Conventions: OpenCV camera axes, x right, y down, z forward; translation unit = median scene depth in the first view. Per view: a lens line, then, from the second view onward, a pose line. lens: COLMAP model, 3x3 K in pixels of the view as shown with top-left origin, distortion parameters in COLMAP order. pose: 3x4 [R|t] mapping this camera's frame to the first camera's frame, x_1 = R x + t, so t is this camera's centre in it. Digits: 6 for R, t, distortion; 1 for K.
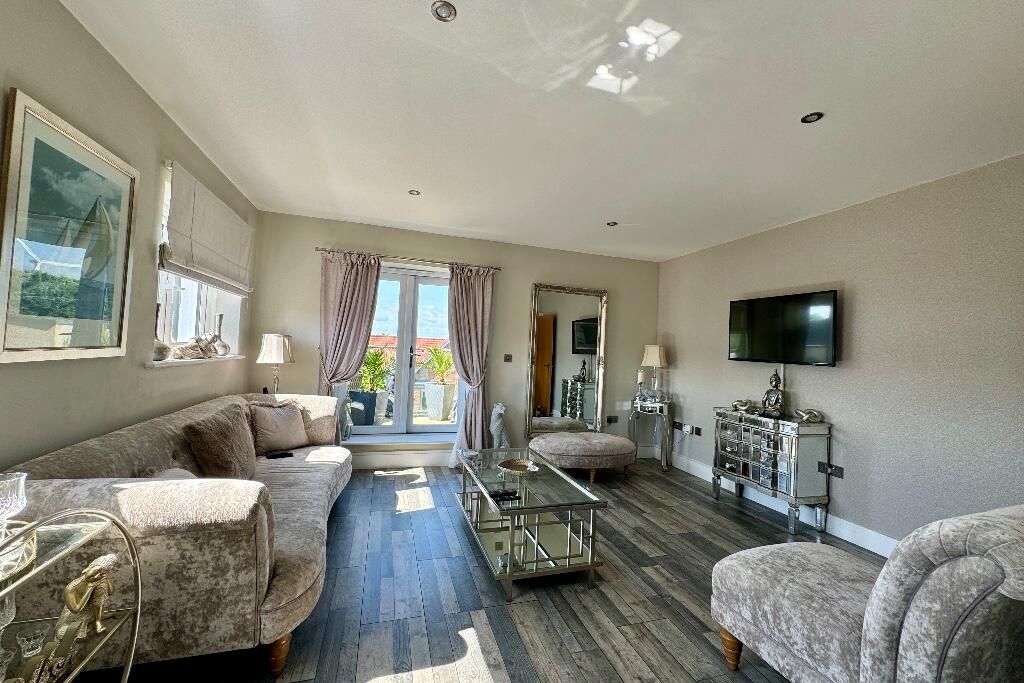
lens RADIAL K [[407.1, 0, 512.0], [0, 407.1, 341.5], [0, 0, 1]] dist [-0.000741, -0.000153]
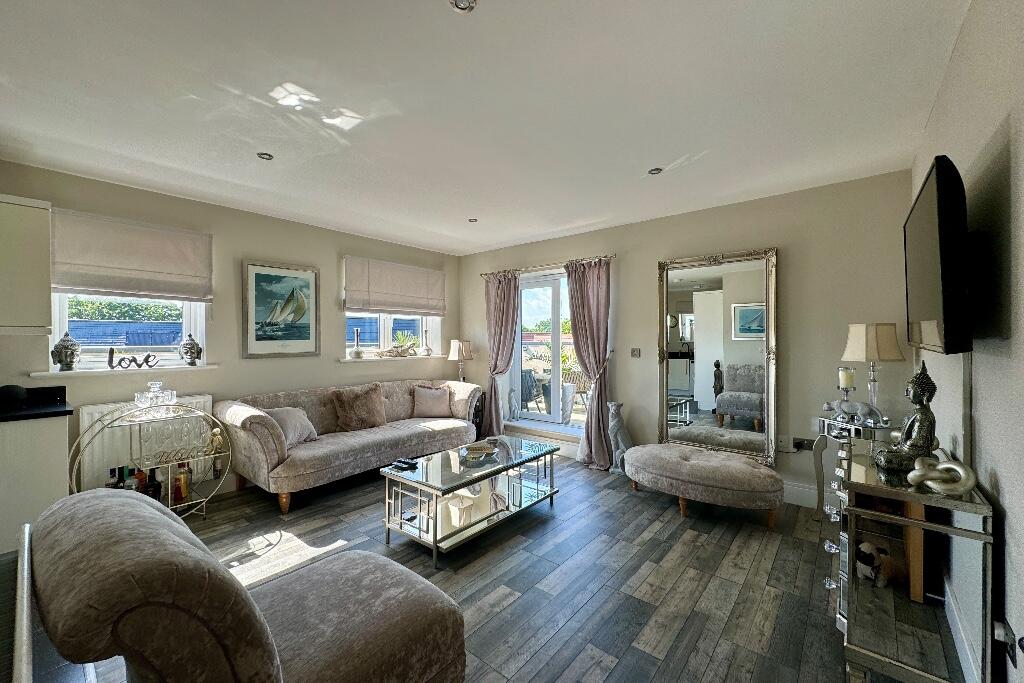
lens RADIAL K [[407.1, 0, 512.0], [0, 407.1, 341.5], [0, 0, 1]] dist [-0.000741, -0.000153]
pose [[0.540008, -0.048636, -0.840253, 0.763086], [0.047844, 0.998489, -0.027047, 0.035820], [0.840299, -0.025595, 0.541519, 0.383277]]
